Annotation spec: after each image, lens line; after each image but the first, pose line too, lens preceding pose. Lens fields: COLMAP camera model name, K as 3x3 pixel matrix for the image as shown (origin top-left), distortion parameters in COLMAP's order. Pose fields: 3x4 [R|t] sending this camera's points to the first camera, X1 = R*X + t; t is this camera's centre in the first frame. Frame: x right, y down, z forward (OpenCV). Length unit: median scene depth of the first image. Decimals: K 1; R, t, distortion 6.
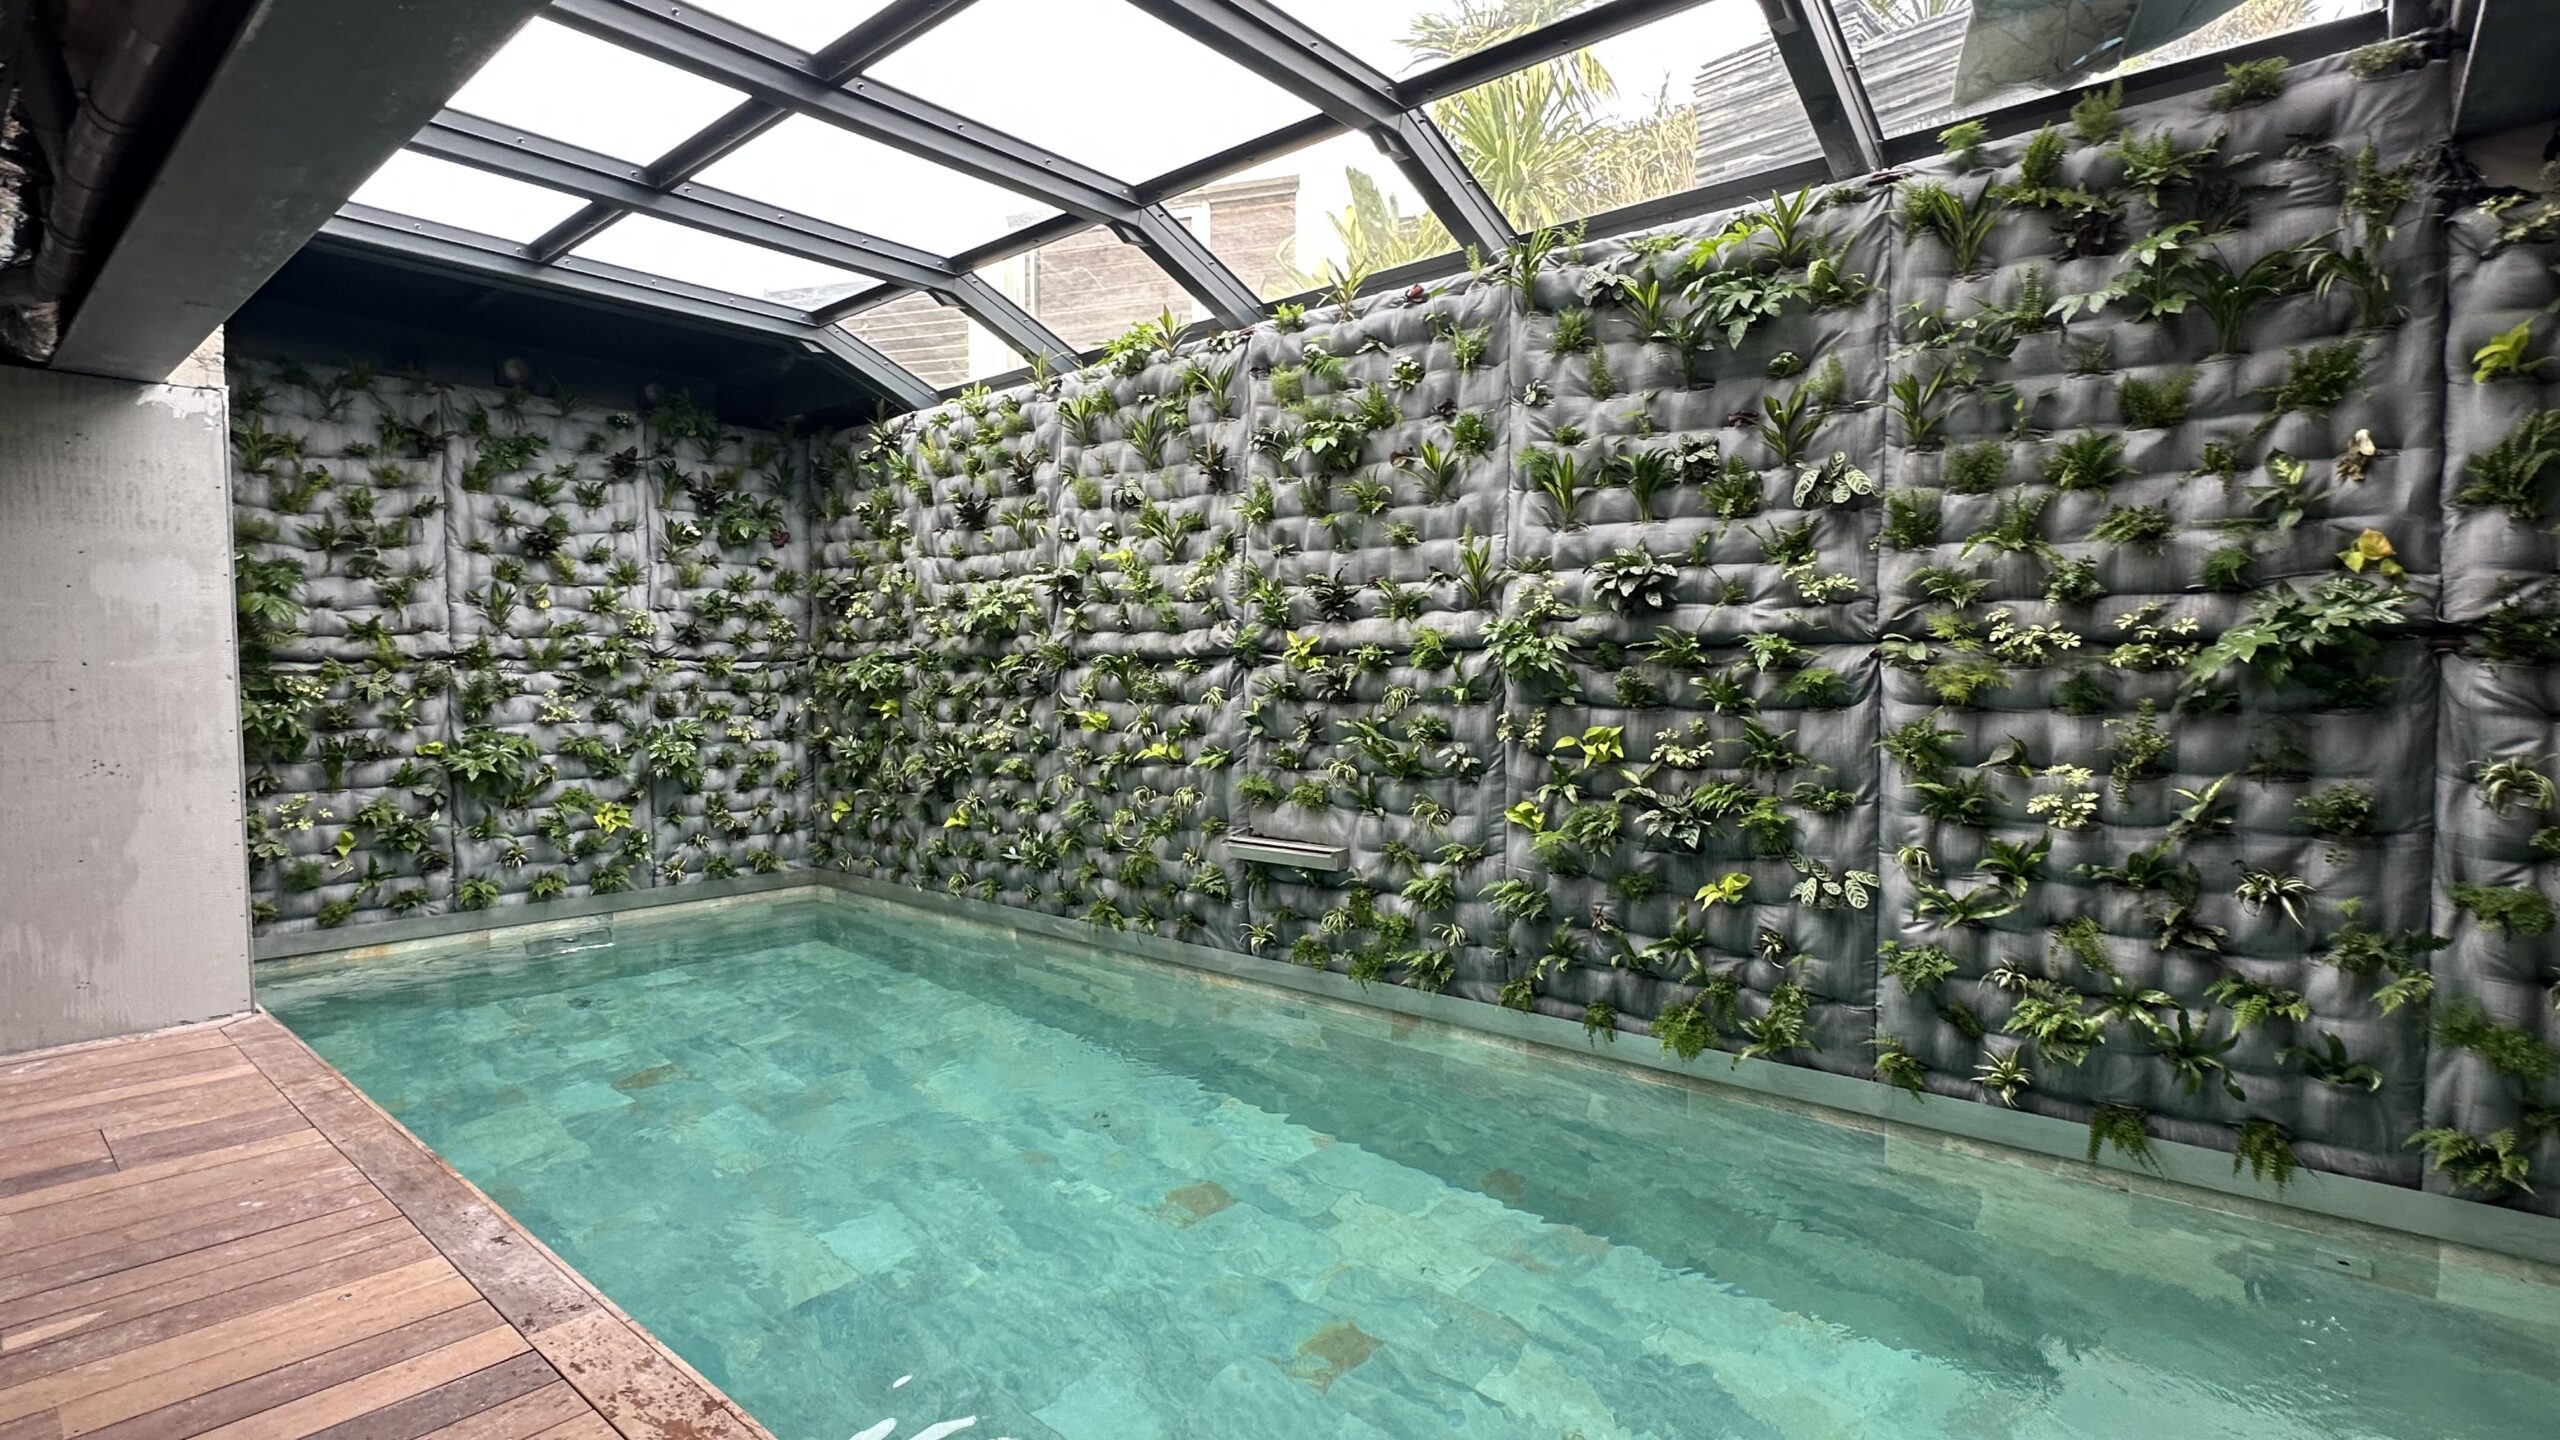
lens RADIAL K [[1215.2, 0, 1280.0], [0, 1215.2, 720.0], [0, 0, 1]] dist [-0.003513, -0.000154]
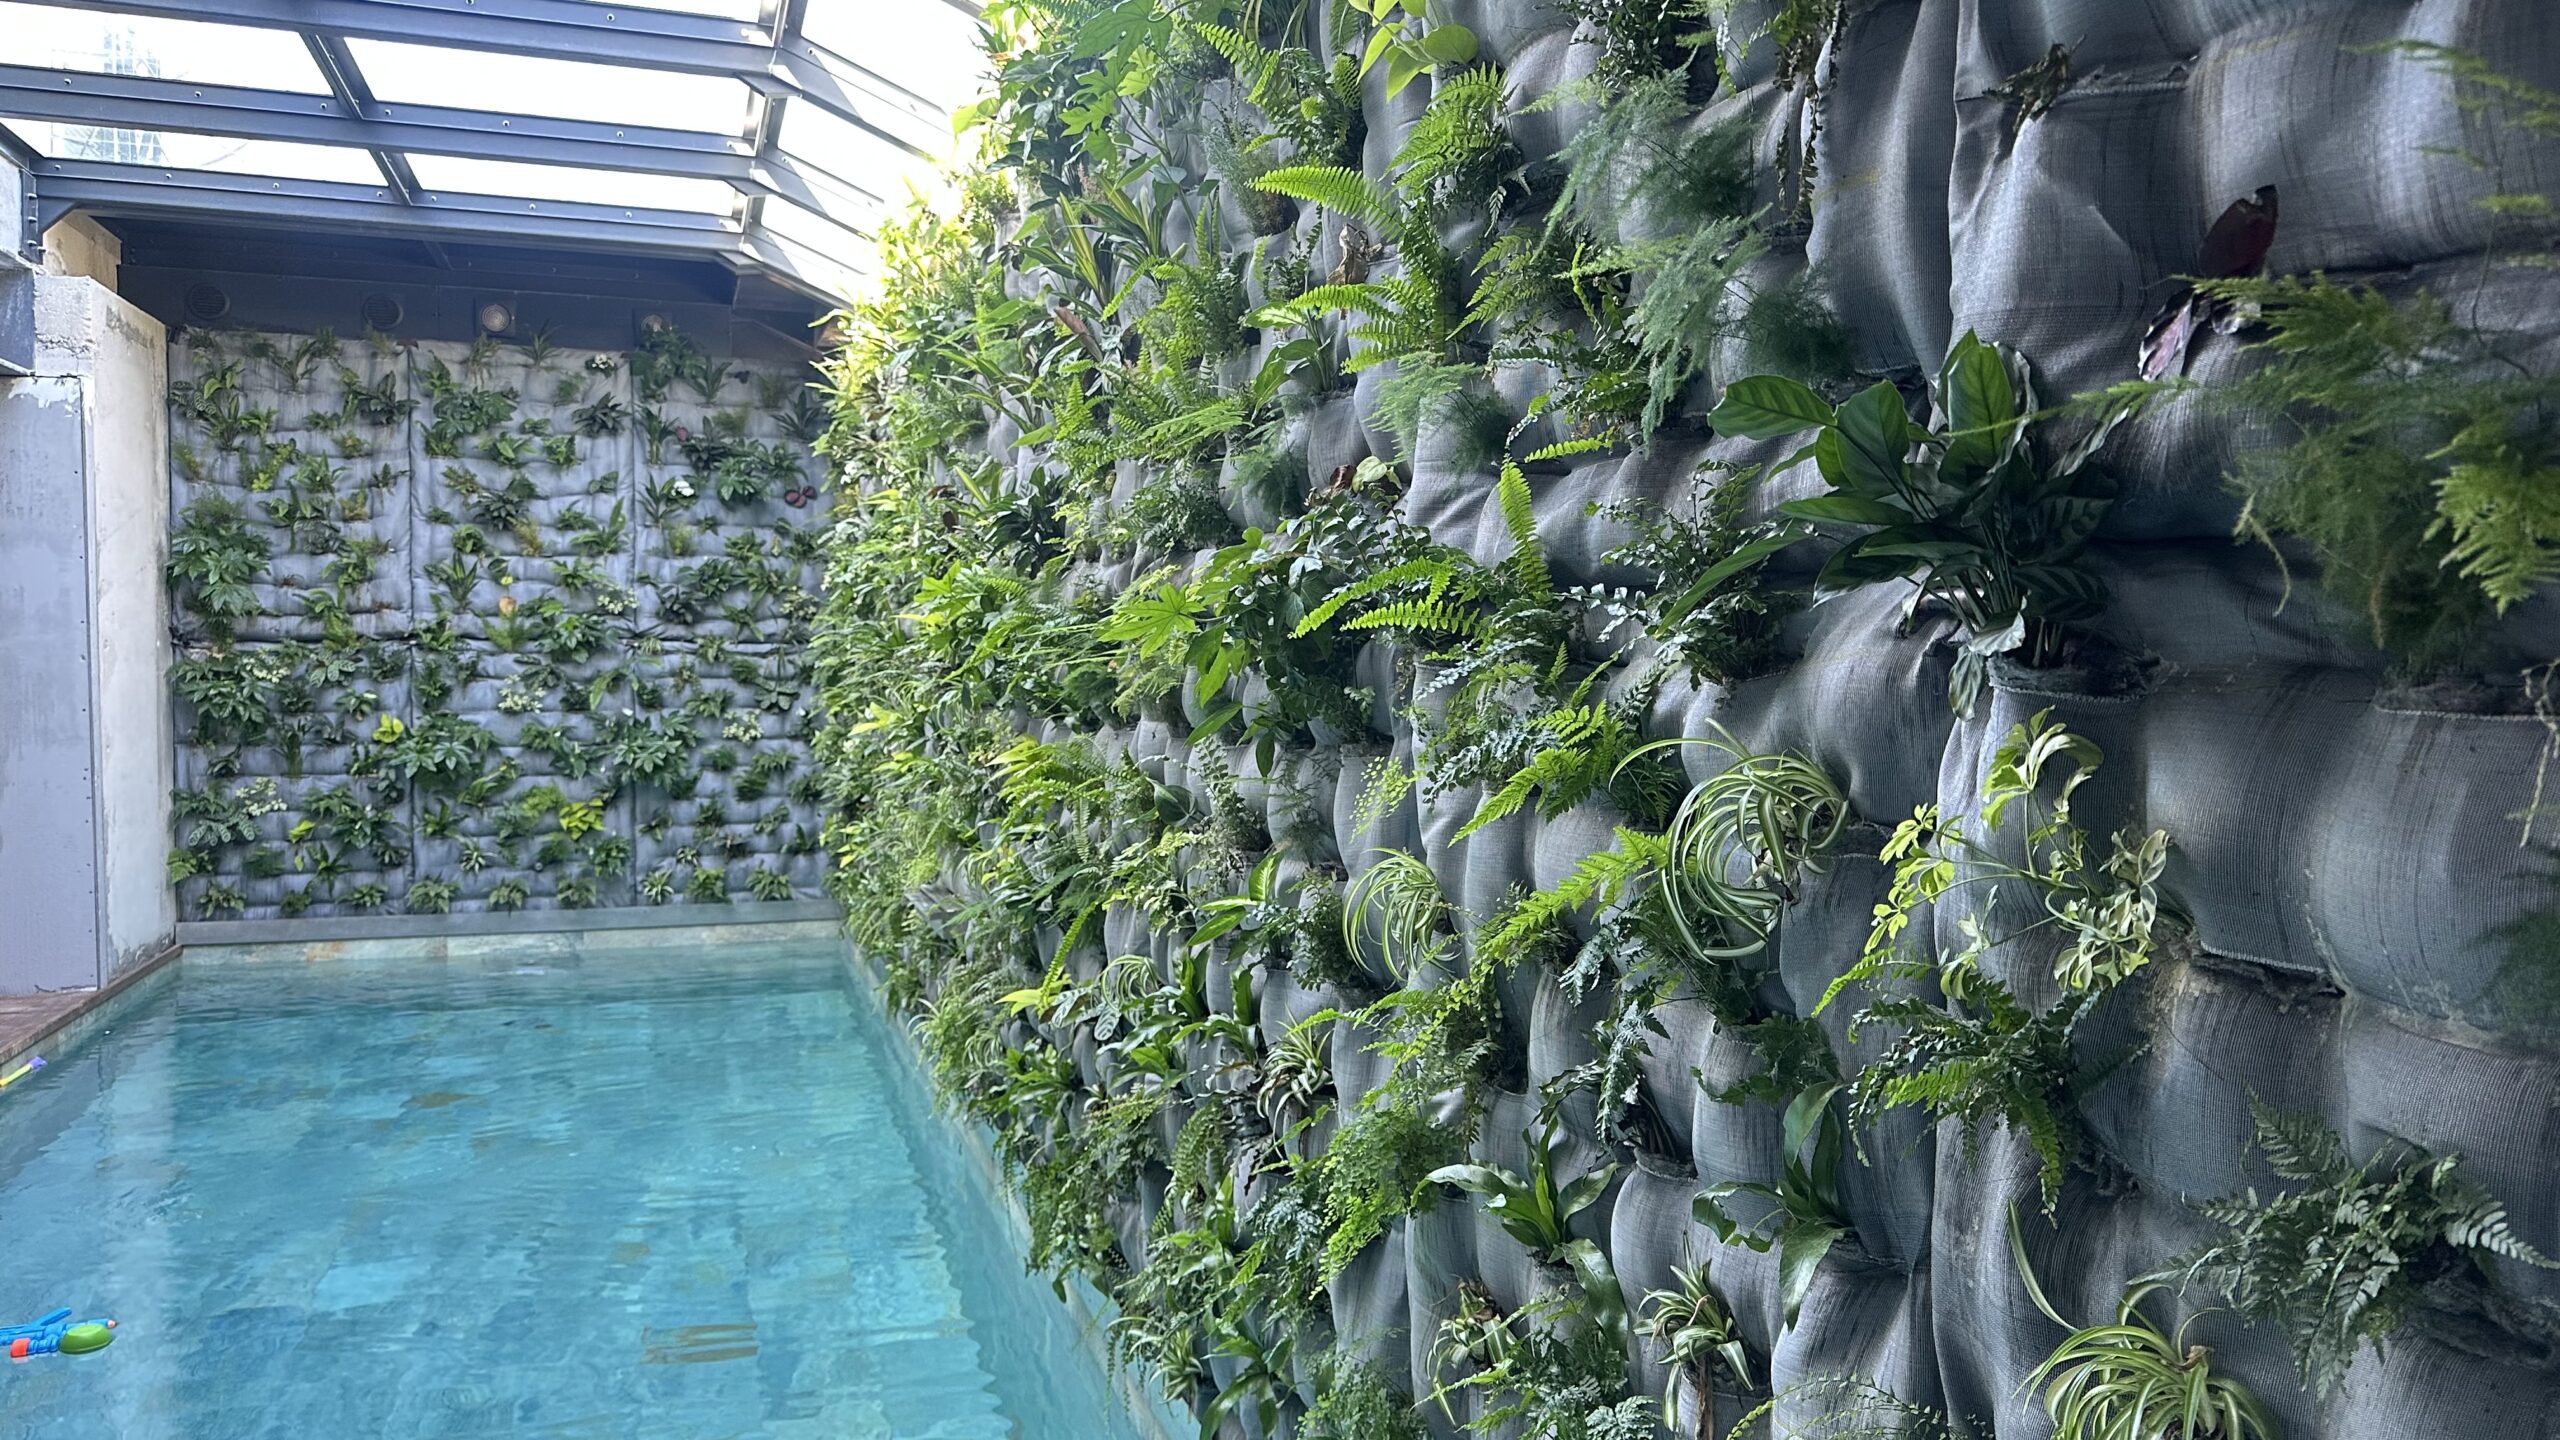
lens RADIAL K [[1780.4, 0, 1280.0], [0, 1780.4, 720.0], [0, 0, 1]] dist [0.186011, -0.388170]
pose [[0.860196, 0.024455, -0.509377, 0.619444], [-0.027145, 0.999629, 0.002152, -0.010453], [0.509240, 0.011975, 0.860541, 0.156015]]
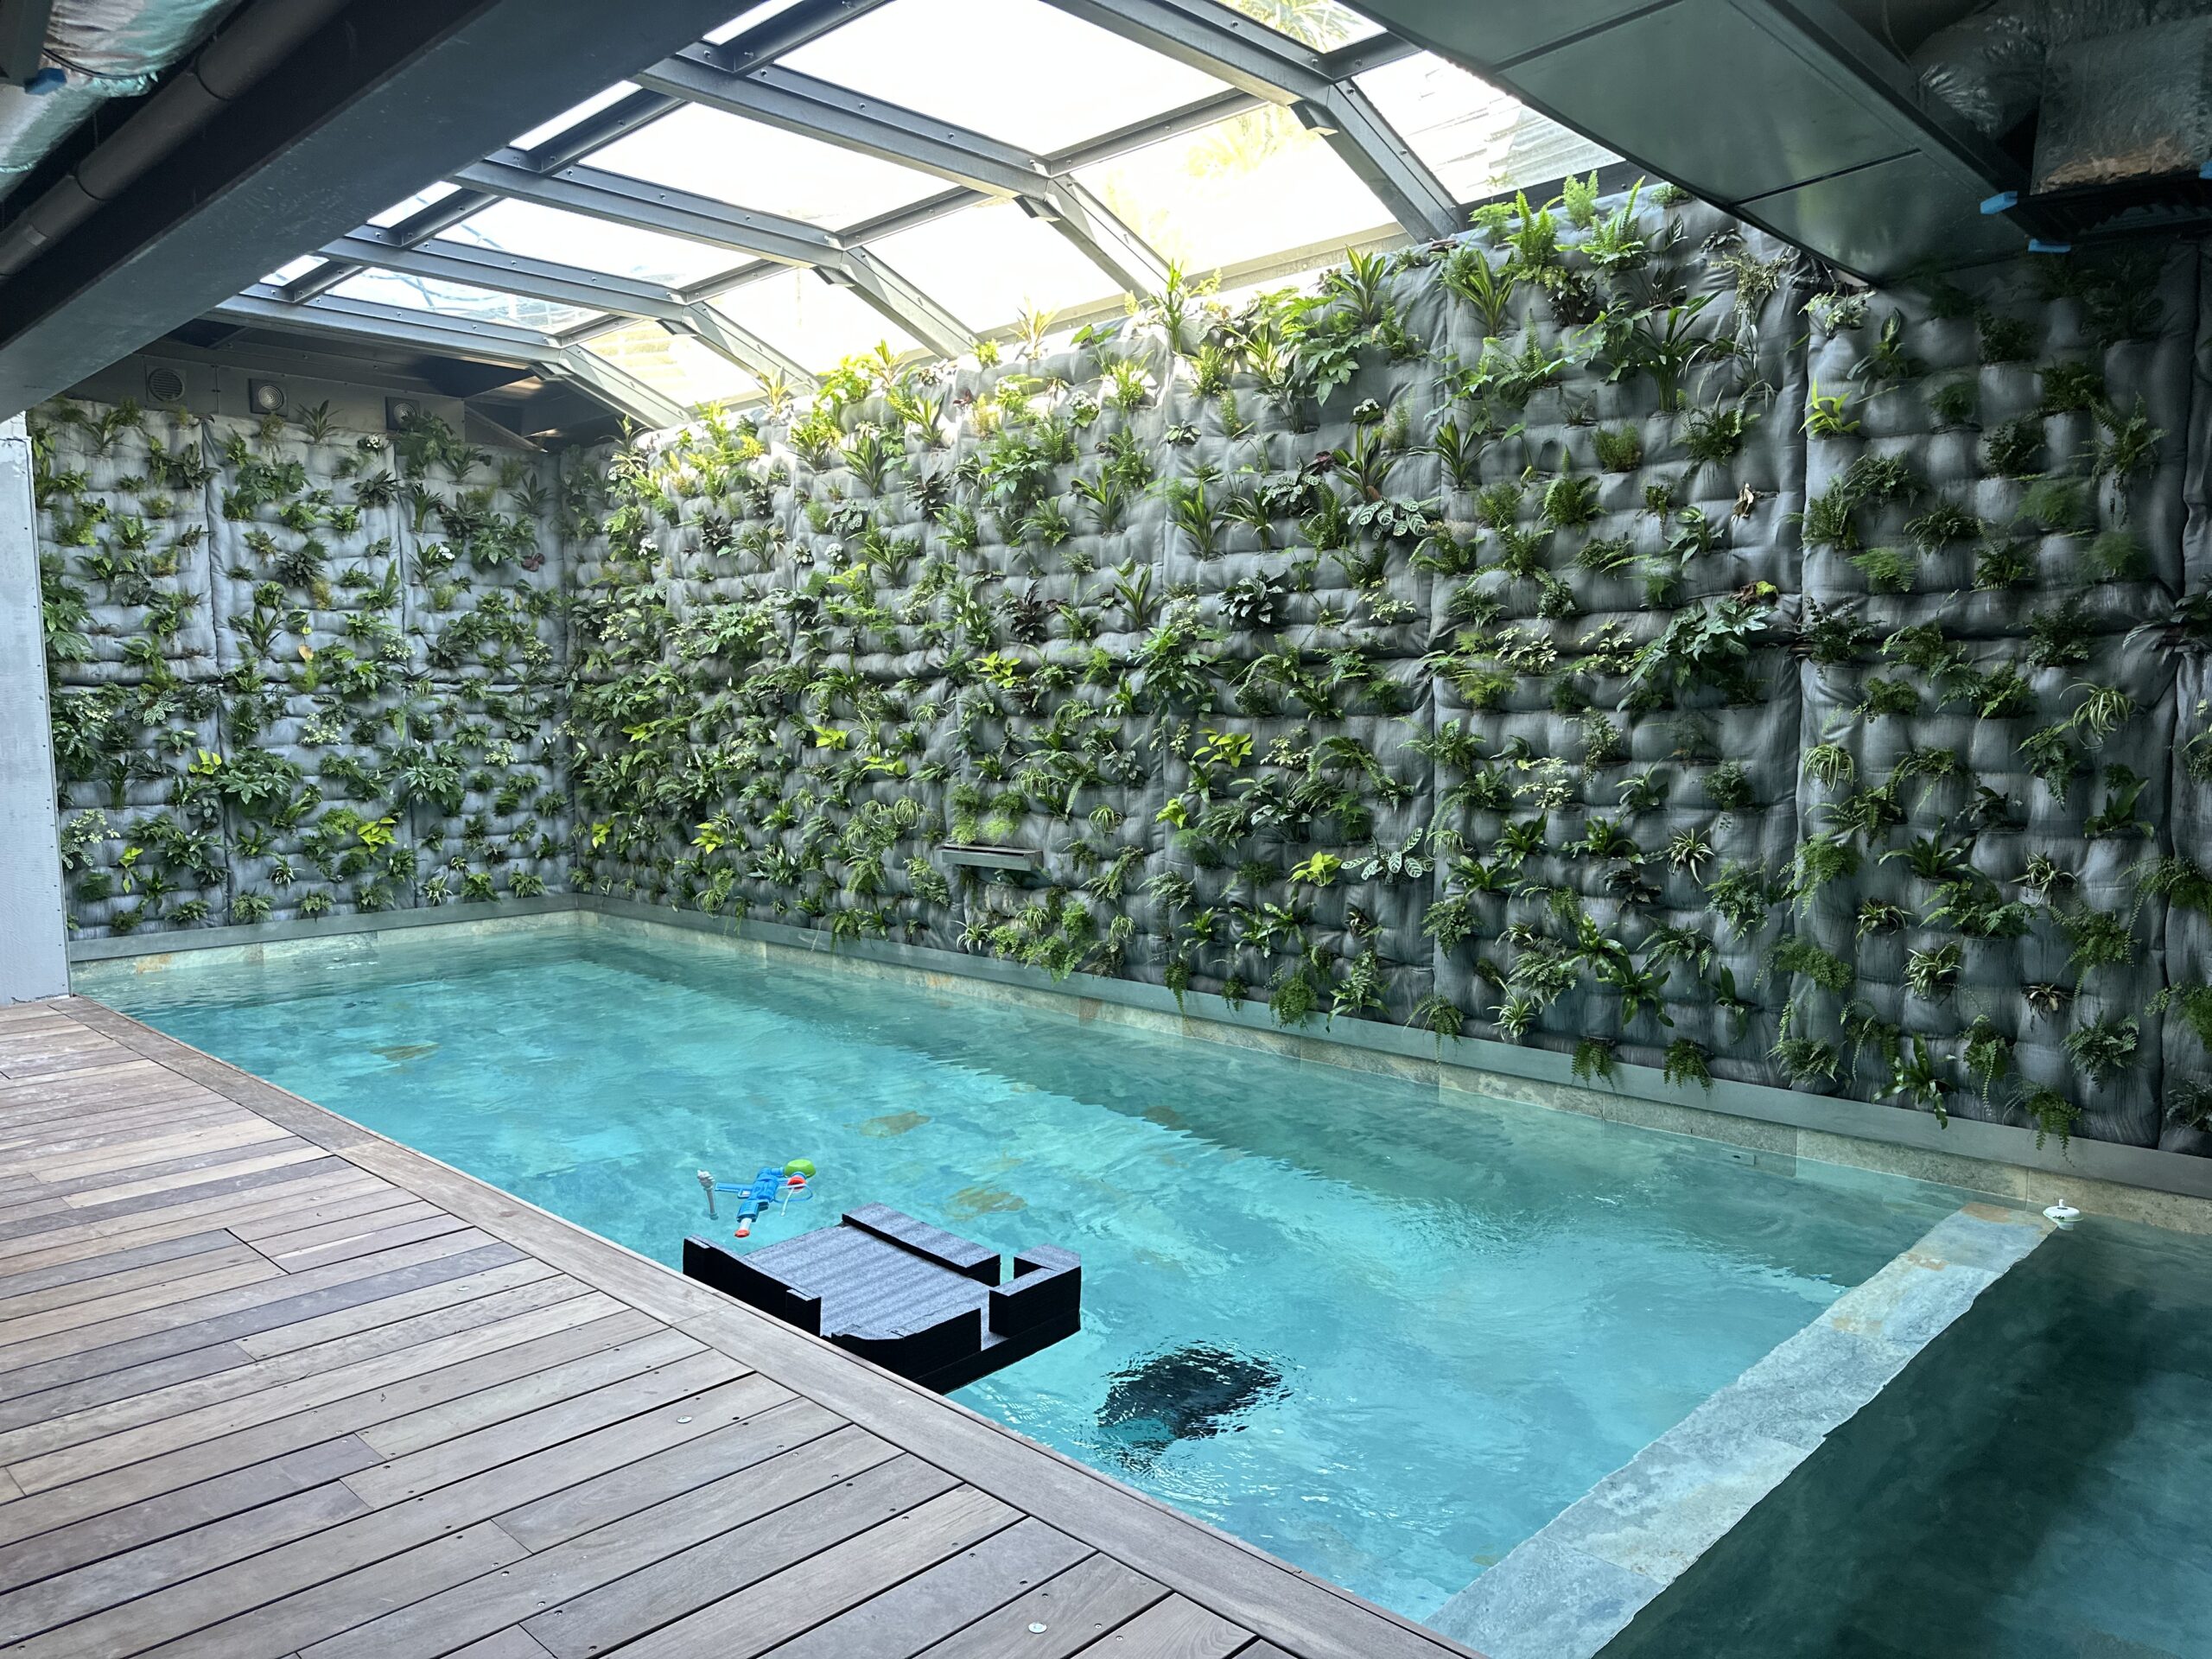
lens RADIAL K [[1577.4, 0, 1085.4], [0, 1577.4, 837.1], [0, 0, 1]] dist [0.122324, -0.160019]
pose [[0.997165, -0.001559, -0.075232, 0.167932], [0.005027, 0.998932, 0.045924, 0.023323], [0.075080, -0.046172, 0.996108, -0.341965]]
